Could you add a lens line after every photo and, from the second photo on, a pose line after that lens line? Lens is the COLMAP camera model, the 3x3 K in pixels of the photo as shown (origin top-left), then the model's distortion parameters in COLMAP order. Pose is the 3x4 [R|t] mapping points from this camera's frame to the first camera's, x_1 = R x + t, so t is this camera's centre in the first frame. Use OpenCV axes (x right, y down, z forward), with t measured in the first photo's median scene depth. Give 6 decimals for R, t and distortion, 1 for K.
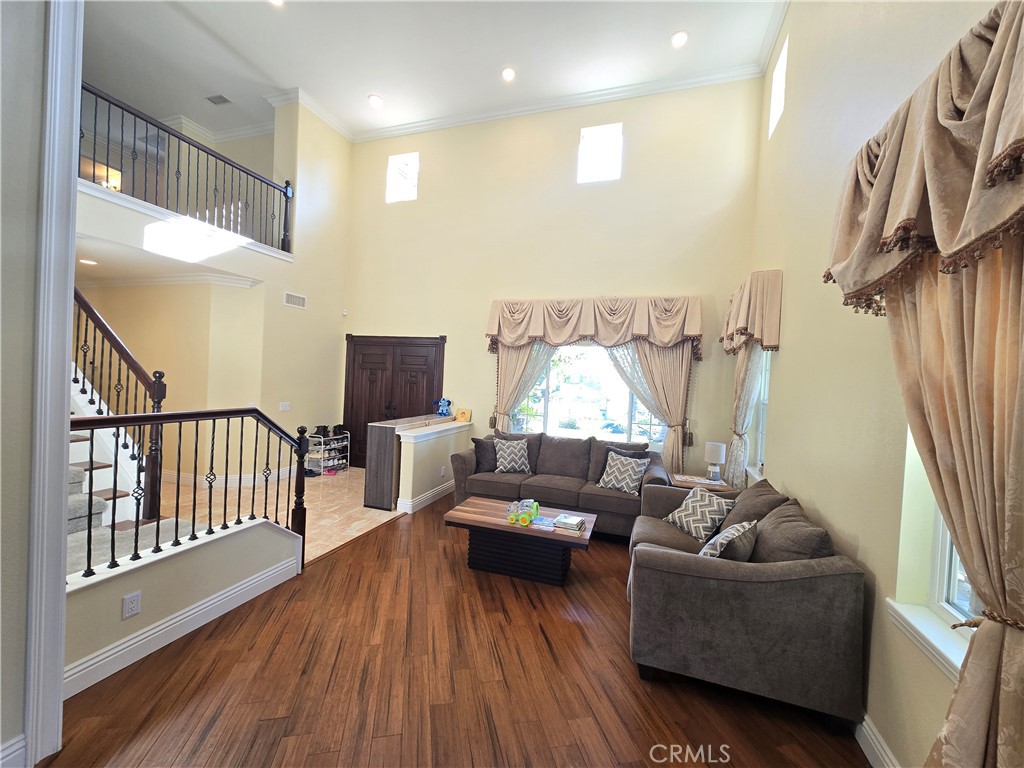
lens RADIAL K [[418.3, 0, 513.3], [0, 418.3, 388.1], [0, 0, 1]] dist [-0.000913, 0.000298]
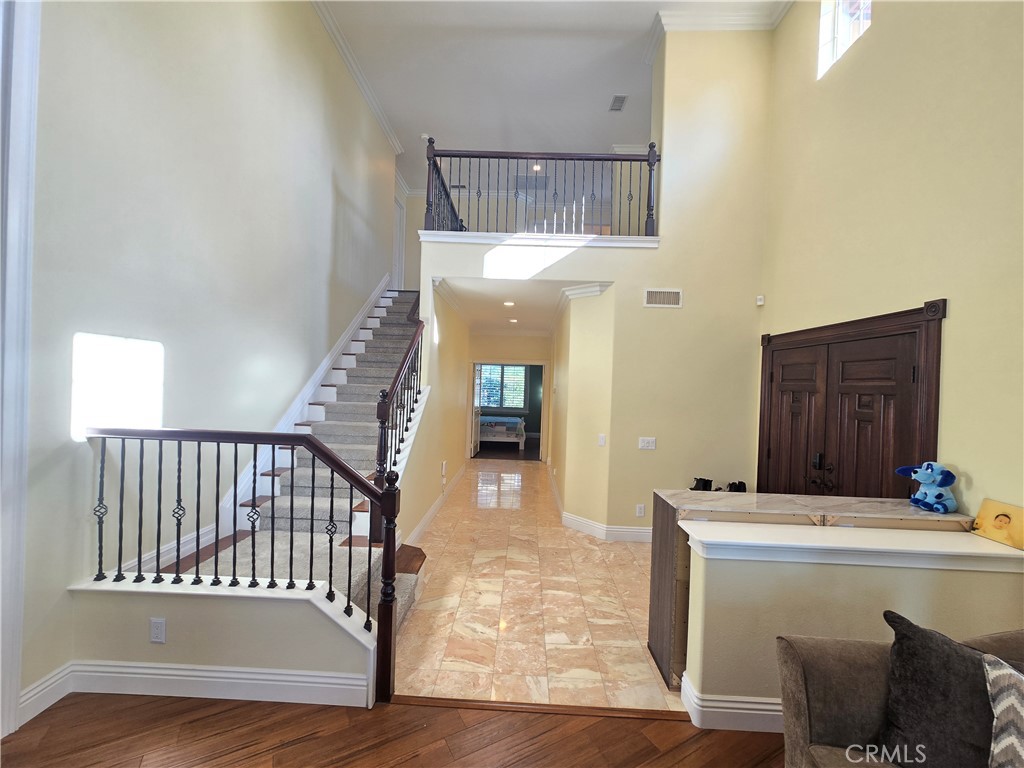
lens RADIAL K [[418.3, 0, 514.1], [0, 418.3, 384.0], [0, 0, 1]] dist [-0.000913, 0.000298]
pose [[0.290604, -0.035607, -0.956181, 0.100545], [-0.046316, 0.997612, -0.051226, -0.011721], [0.955722, 0.059173, 0.288261, 0.592009]]
